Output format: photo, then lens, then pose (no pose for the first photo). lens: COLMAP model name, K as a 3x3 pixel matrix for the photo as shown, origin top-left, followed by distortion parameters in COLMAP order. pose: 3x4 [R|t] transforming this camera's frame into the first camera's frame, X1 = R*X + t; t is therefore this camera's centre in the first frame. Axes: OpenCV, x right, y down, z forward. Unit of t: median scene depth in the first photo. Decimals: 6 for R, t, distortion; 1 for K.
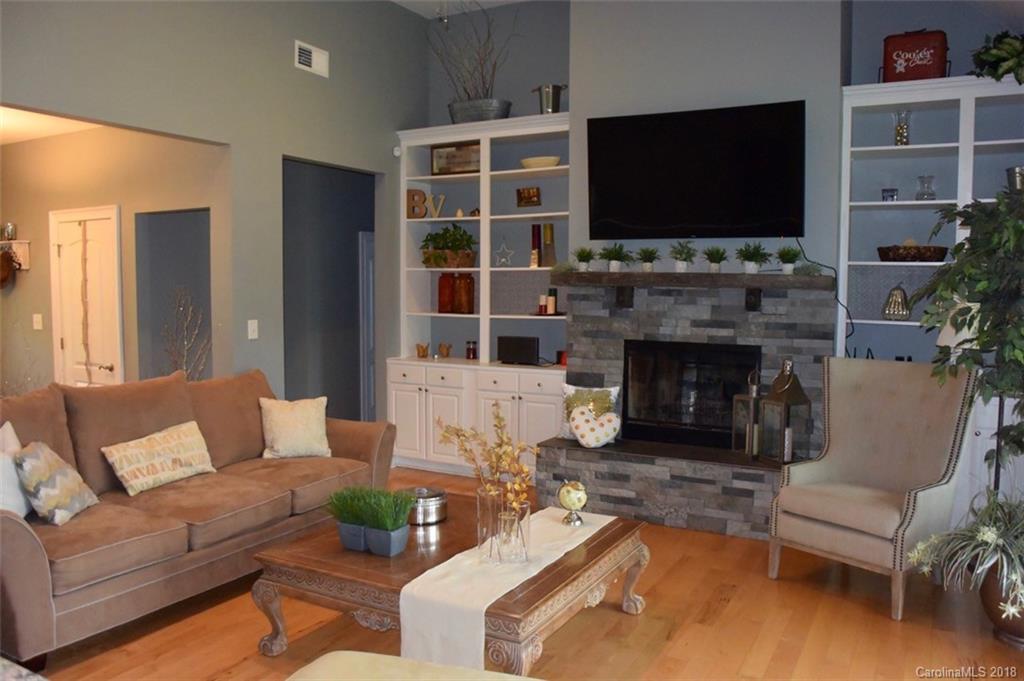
lens RADIAL K [[794.1, 0, 517.2], [0, 794.1, 346.1], [0, 0, 1]] dist [-0.143844, 0.084929]
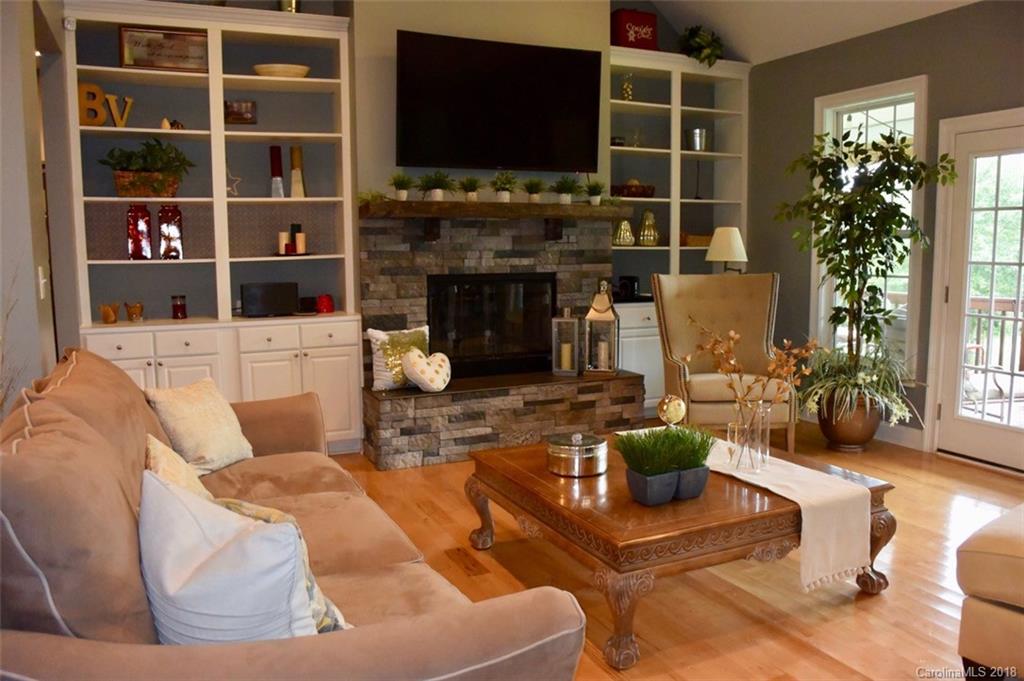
lens RADIAL K [[794.1, 0, 517.2], [0, 794.1, 346.1], [0, 0, 1]] dist [-0.143844, 0.084929]
pose [[0.592743, -0.113643, 0.797334, -0.577599], [0.073176, 0.993499, 0.087203, 0.001394], [-0.802061, 0.006657, 0.597206, 0.367038]]
